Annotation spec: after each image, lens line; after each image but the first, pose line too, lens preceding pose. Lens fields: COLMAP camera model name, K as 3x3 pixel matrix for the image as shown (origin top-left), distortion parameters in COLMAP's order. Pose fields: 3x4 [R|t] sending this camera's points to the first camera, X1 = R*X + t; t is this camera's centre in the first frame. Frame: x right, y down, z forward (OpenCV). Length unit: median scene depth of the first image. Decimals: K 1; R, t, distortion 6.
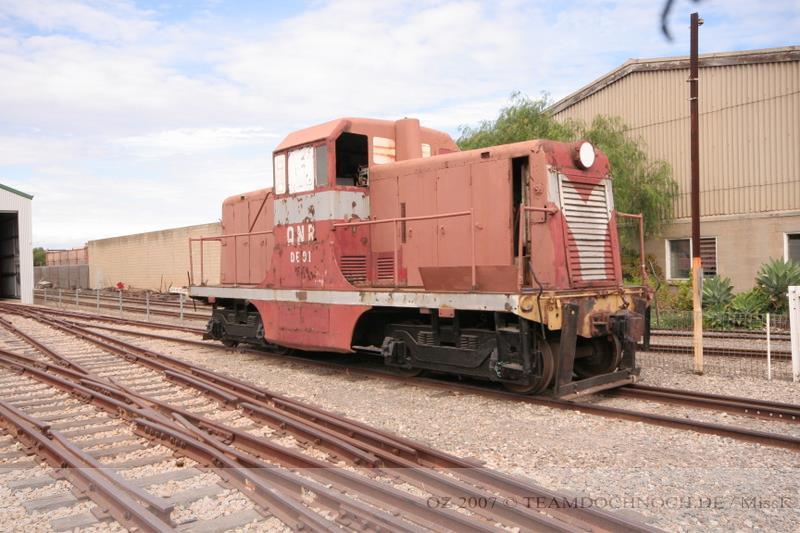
lens RADIAL K [[669.2, 0, 400.0], [0, 669.2, 266.5], [0, 0, 1]] dist [-0.001358, 0.003007]
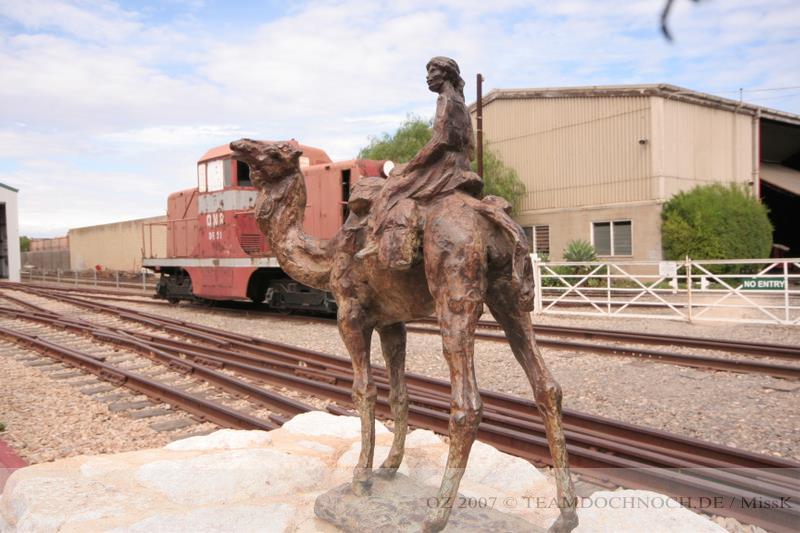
lens RADIAL K [[629.8, 0, 402.8], [0, 629.8, 248.8], [0, 0, 1]] dist [-0.002726, 0.003209]
pose [[0.998821, 0.002145, 0.048506, 0.162621], [-0.001493, 0.999908, -0.013465, 0.027698], [-0.048531, 0.013377, 0.998732, -0.324160]]
